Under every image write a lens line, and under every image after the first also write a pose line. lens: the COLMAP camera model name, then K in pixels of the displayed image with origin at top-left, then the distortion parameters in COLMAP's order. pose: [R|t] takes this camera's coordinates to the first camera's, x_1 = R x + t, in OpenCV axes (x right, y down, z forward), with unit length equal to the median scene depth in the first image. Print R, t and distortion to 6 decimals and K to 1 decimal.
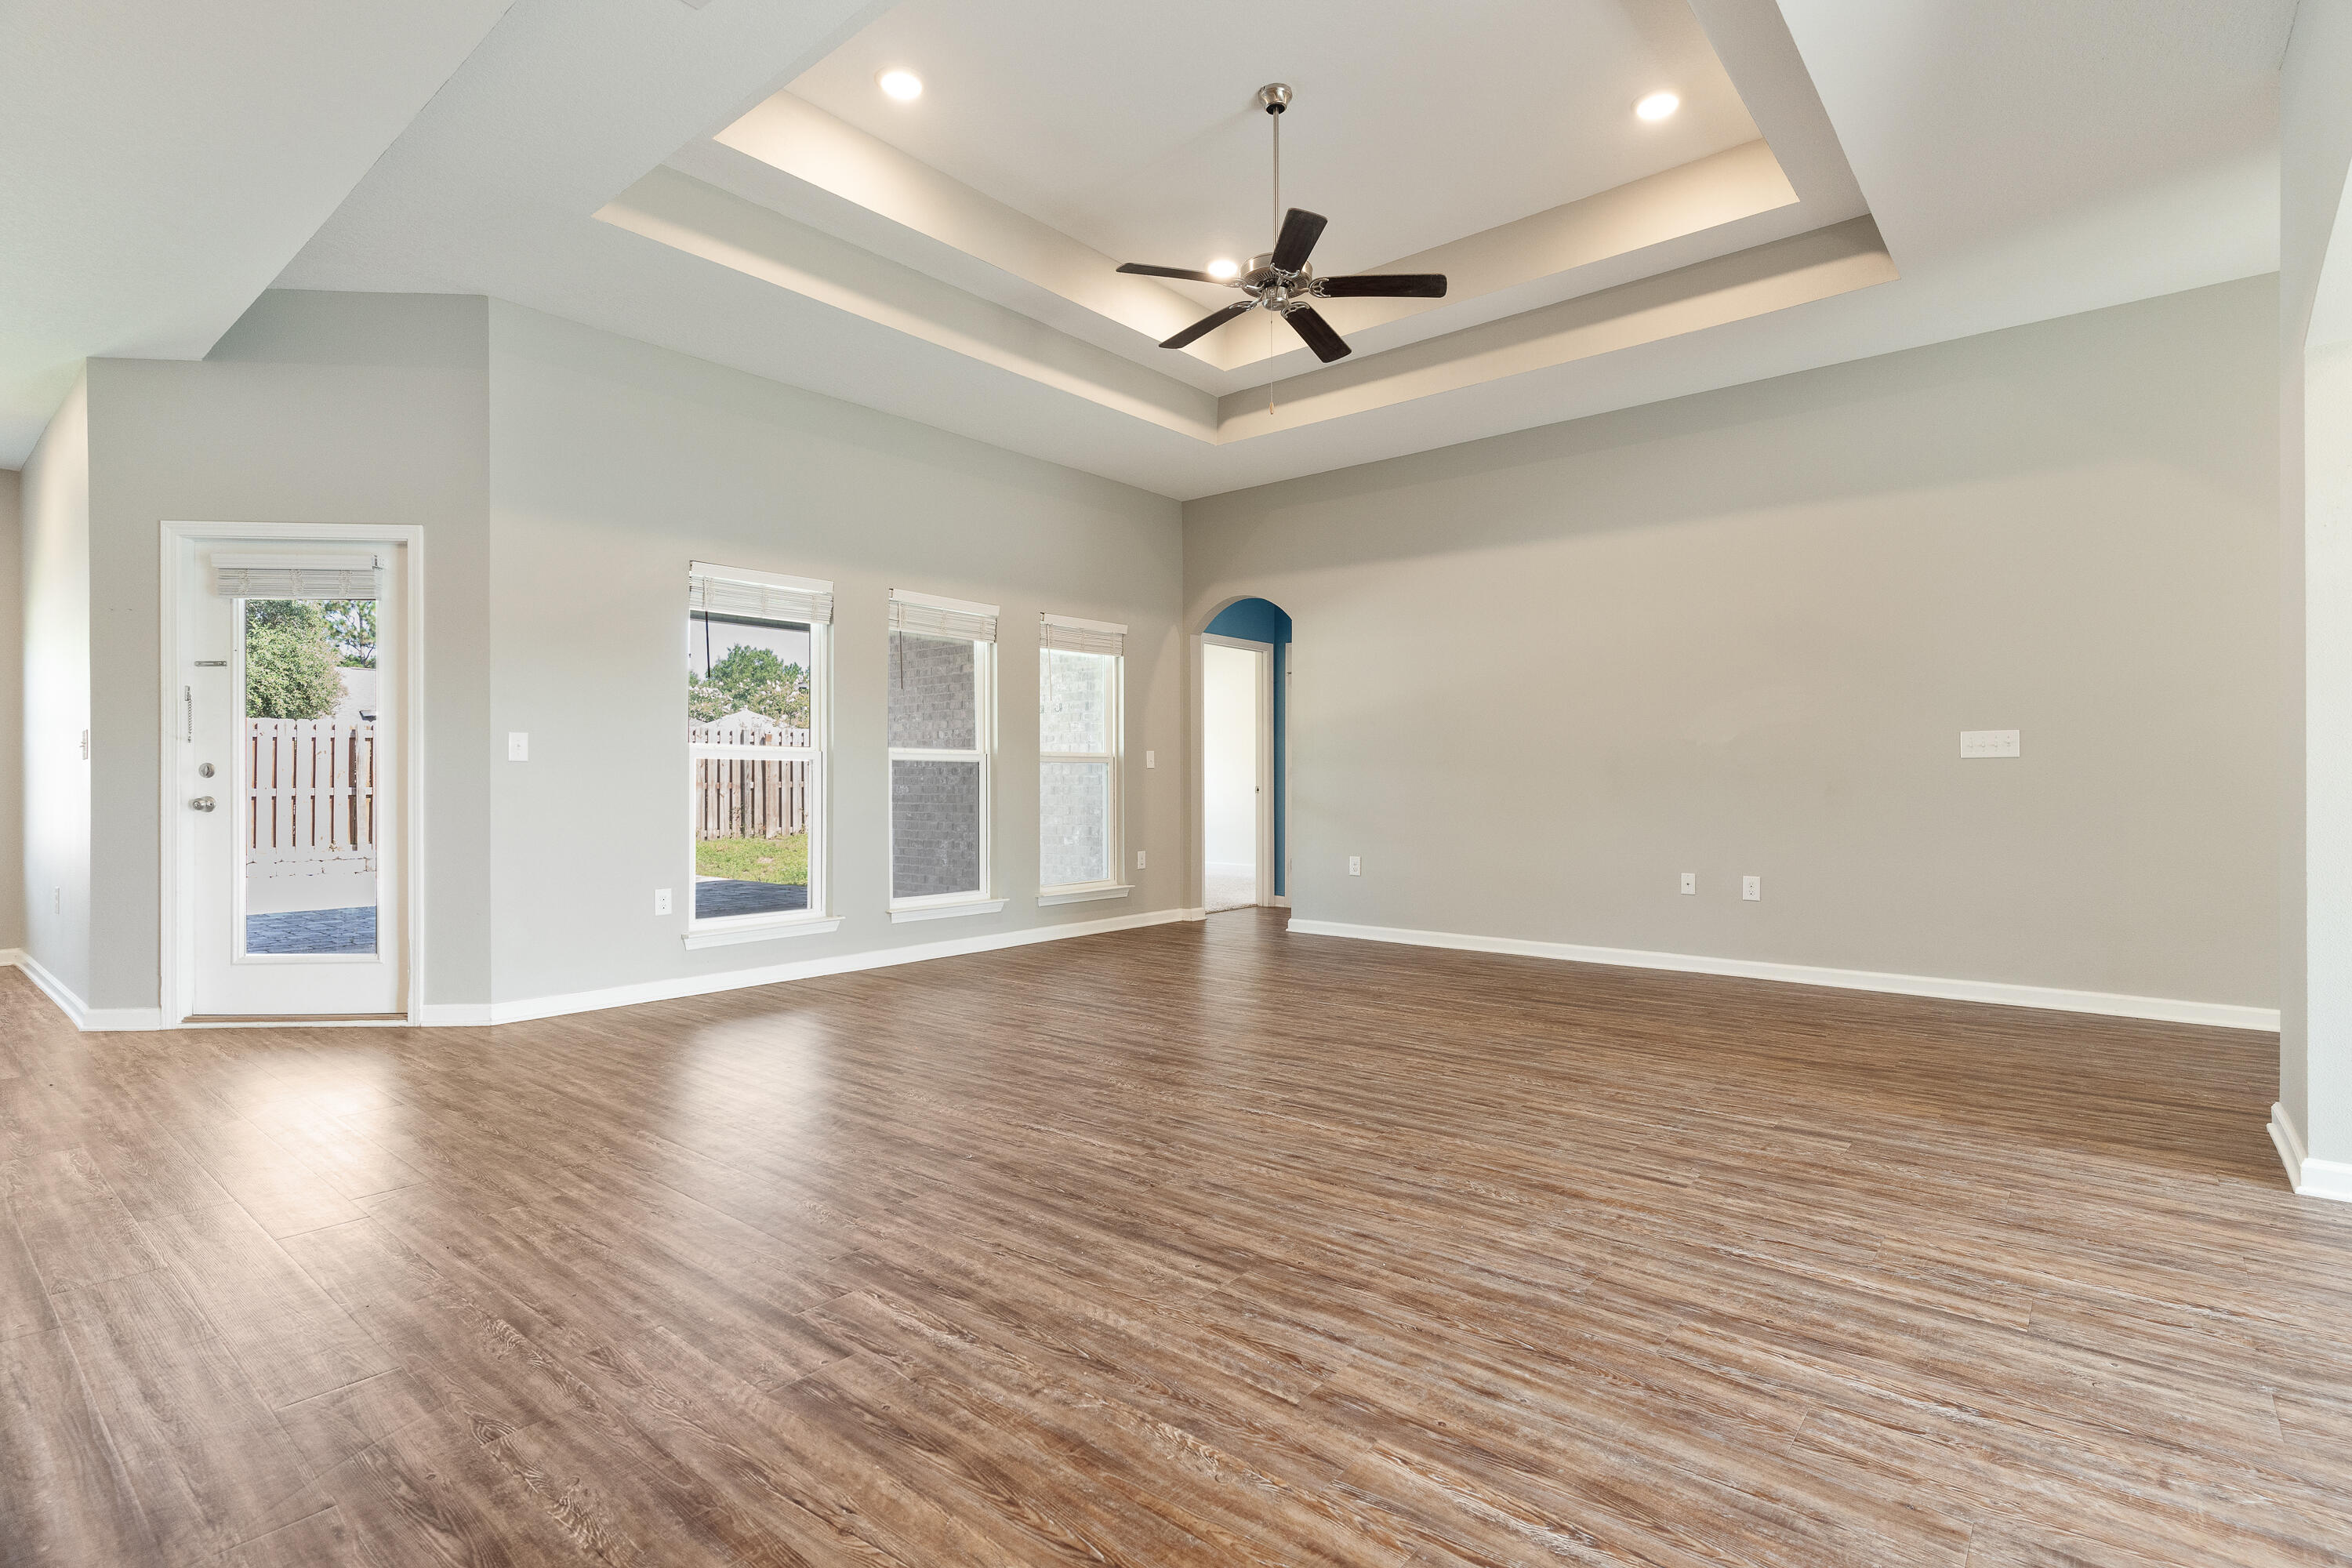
lens RADIAL K [[1133.7, 0, 1185.5], [0, 1133.7, 784.6], [0, 0, 1]] dist [-0.000018, 0.001445]
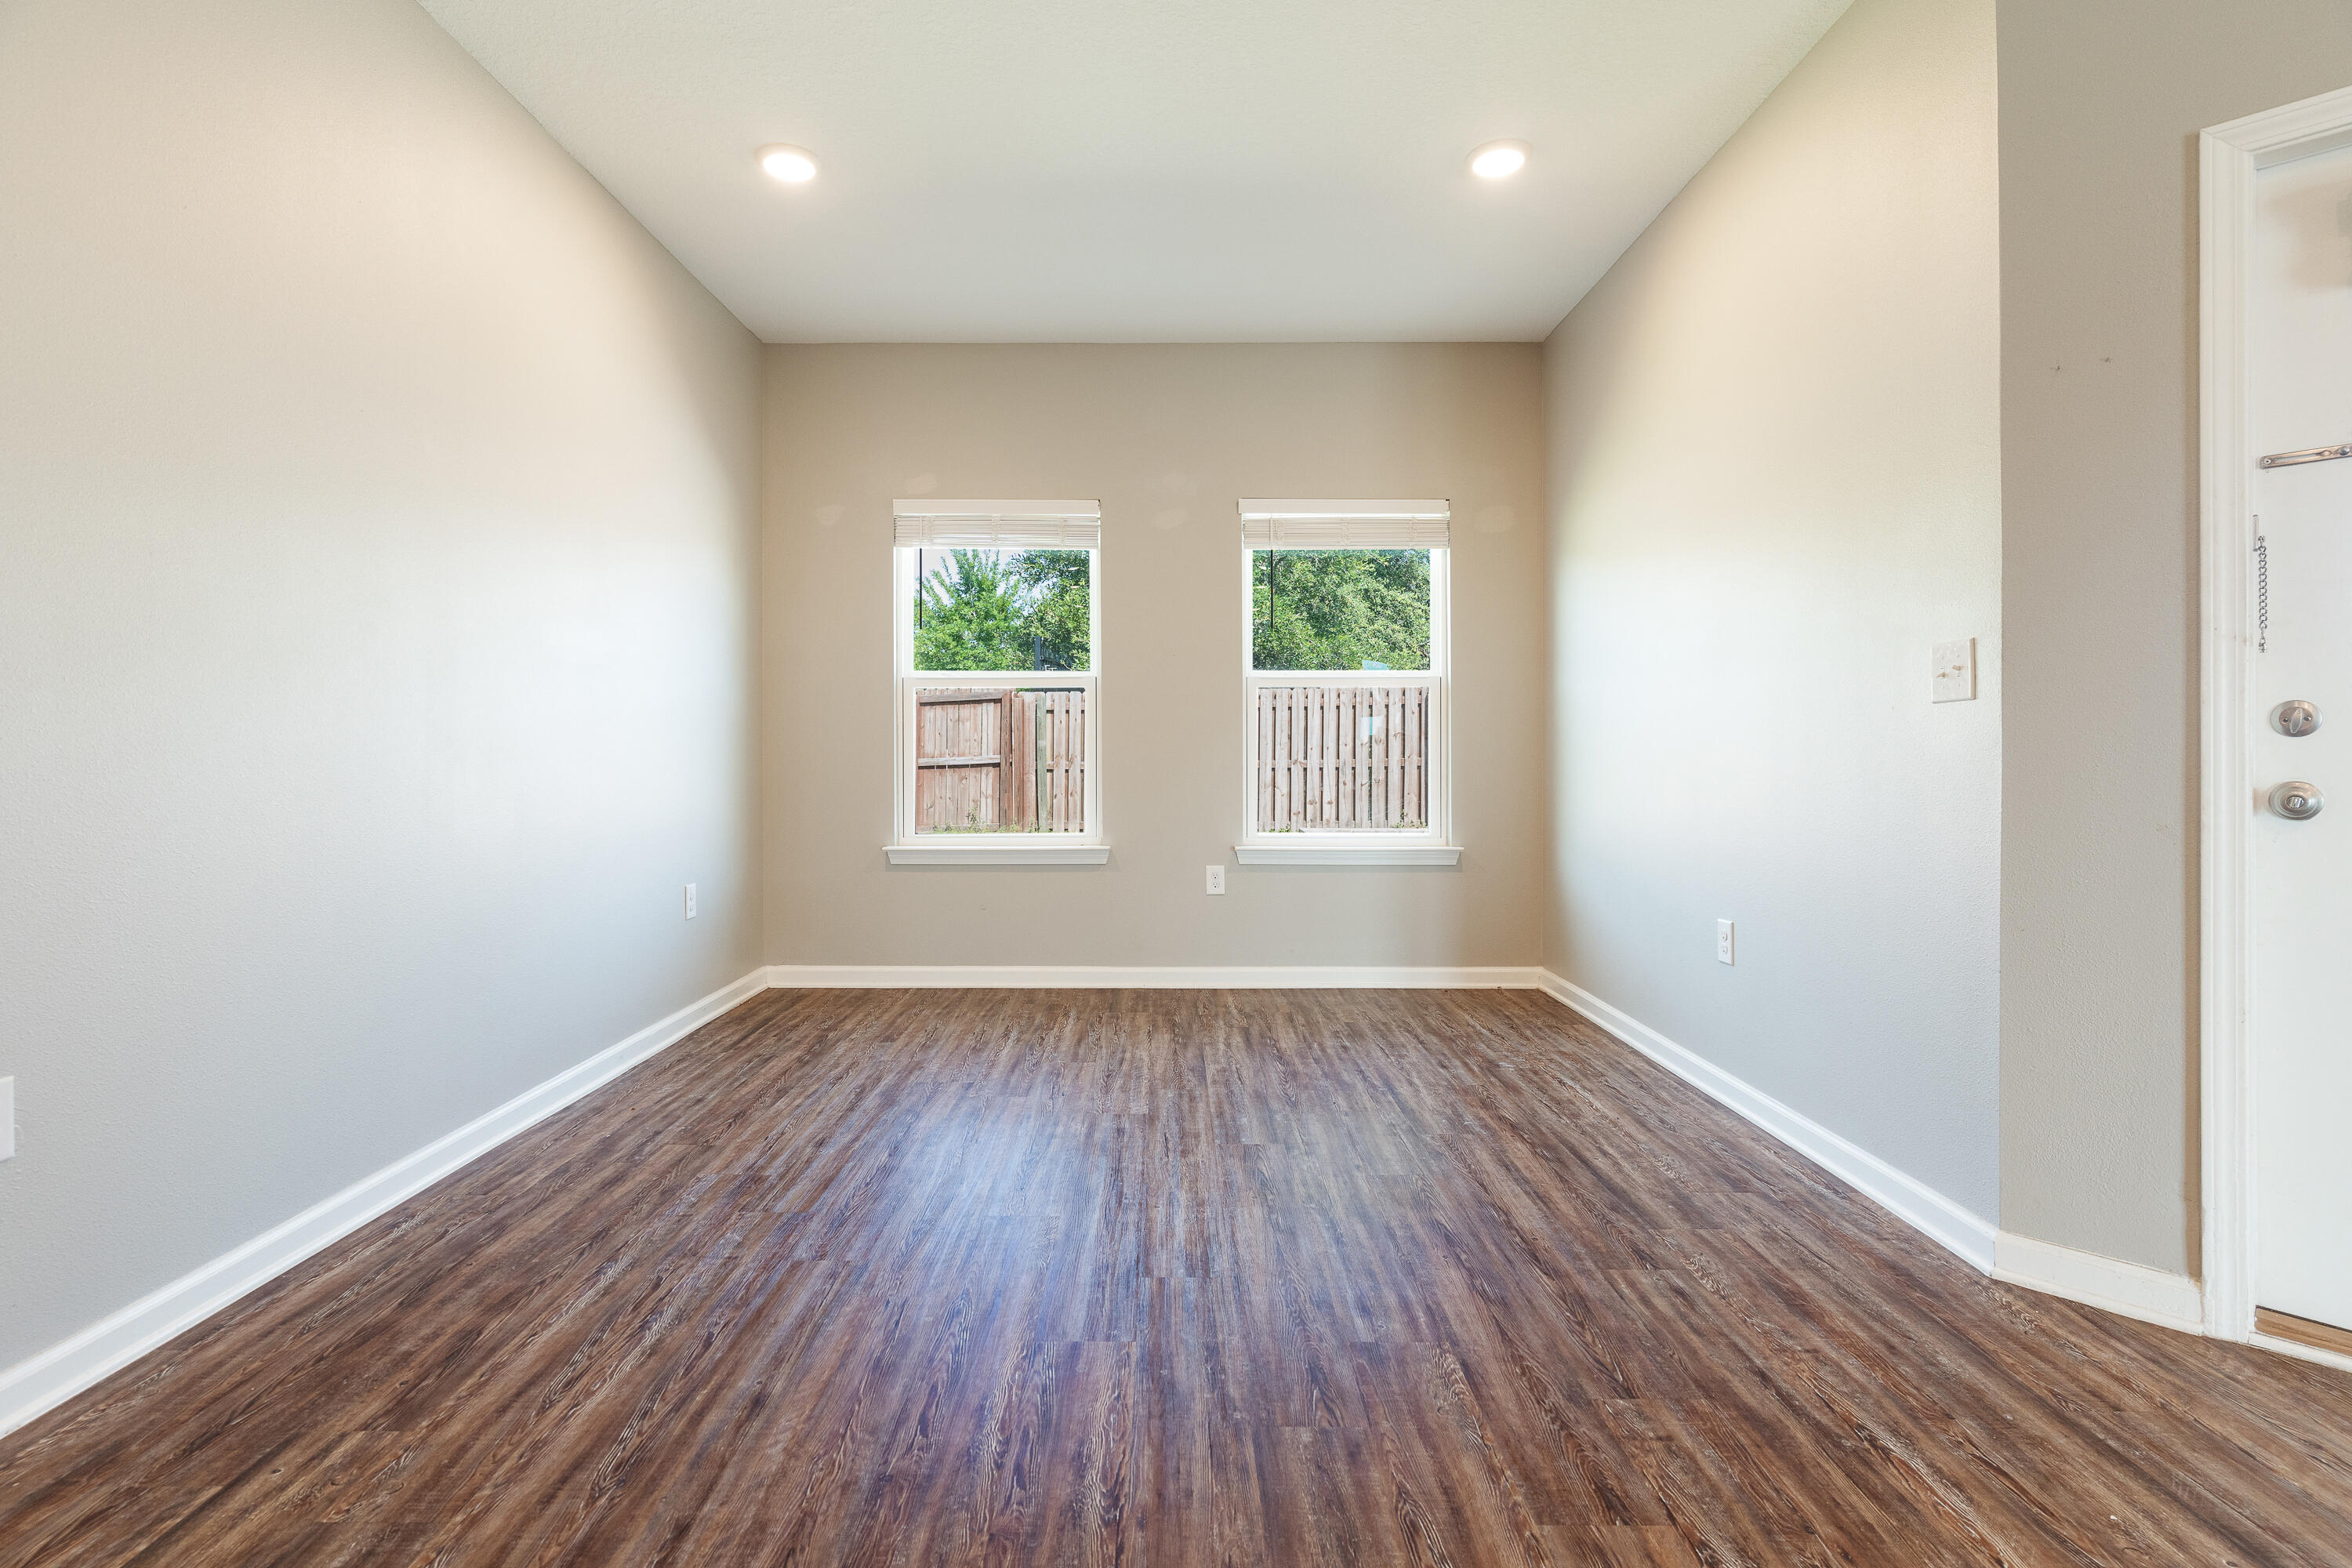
lens RADIAL K [[1151.1, 0, 1142.3], [0, 1151.1, 748.3], [0, 0, 1]] dist [0.002471, -0.000045]
pose [[0.628717, -0.000988, -0.777633, -1.255768], [-0.001223, 0.999997, -0.002259, -0.000797], [0.777633, 0.002372, 0.628714, 0.648005]]
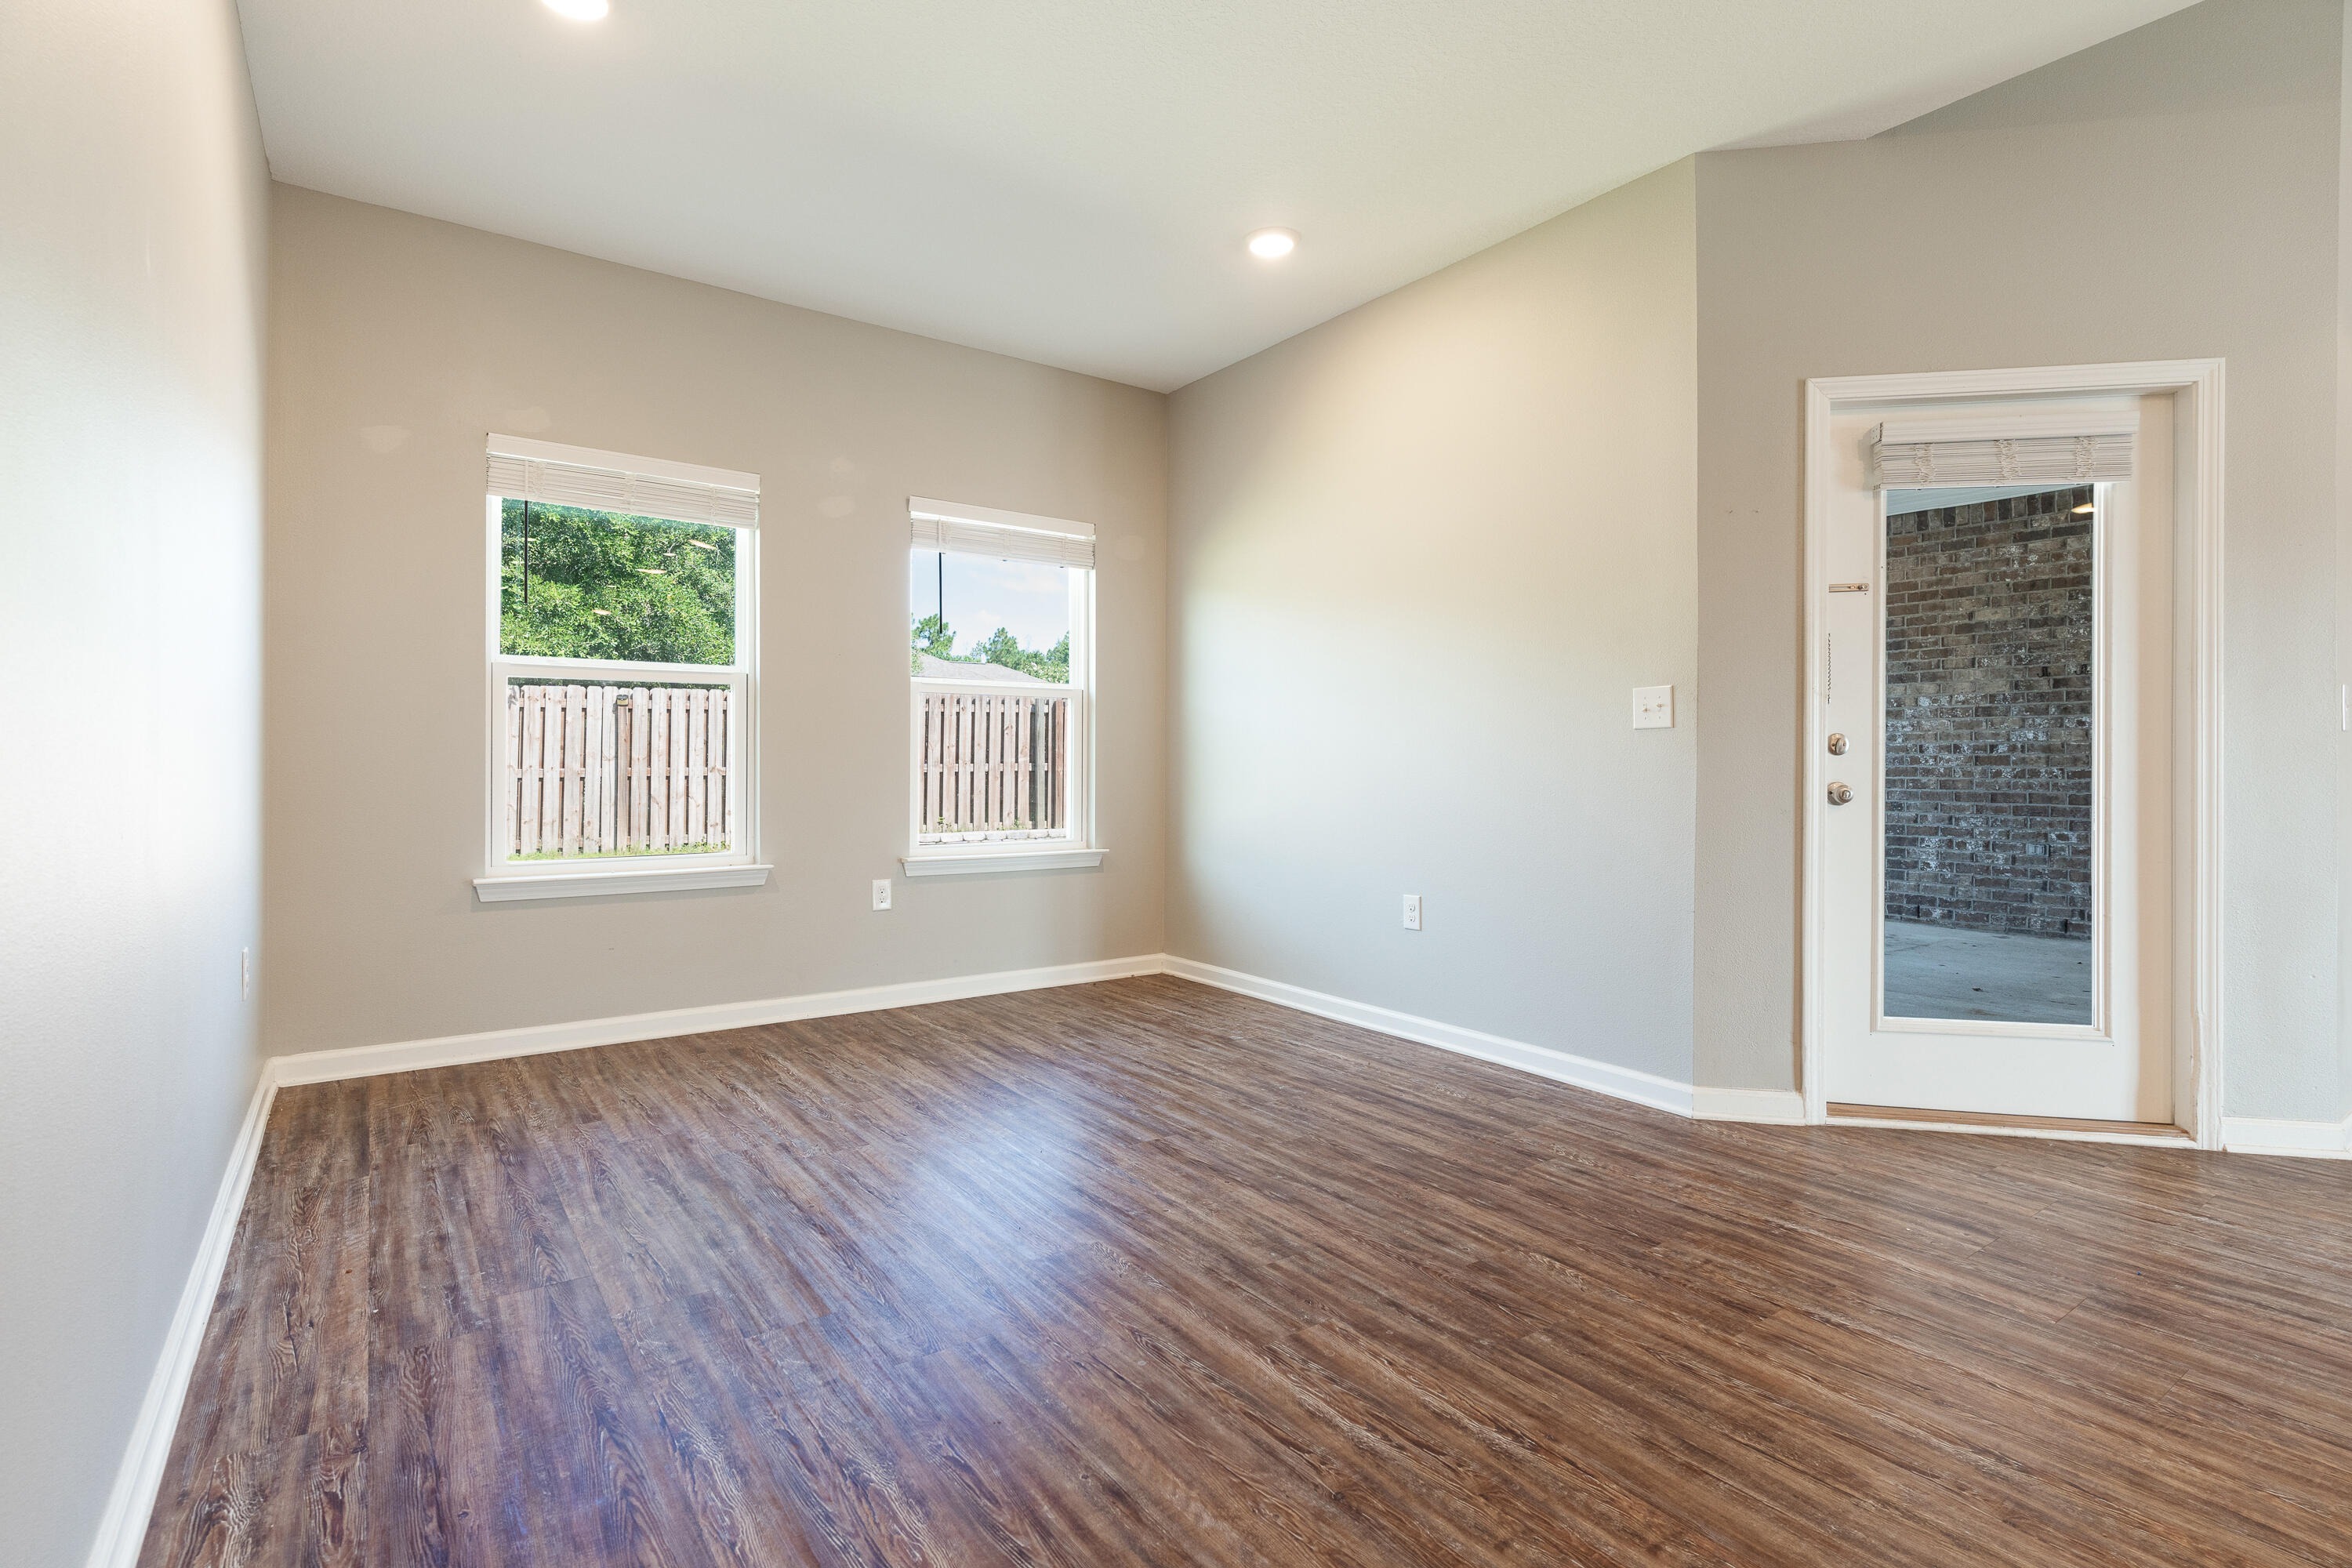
lens RADIAL K [[1149.9, 0, 1179.5], [0, 1149.9, 755.8], [0, 0, 1]] dist [0.001715, 0.000186]
pose [[0.969374, 0.005006, -0.245538, -1.695085], [-0.006321, 0.999970, -0.004570, 0.000293], [0.245508, 0.005982, 0.969376, 0.357667]]
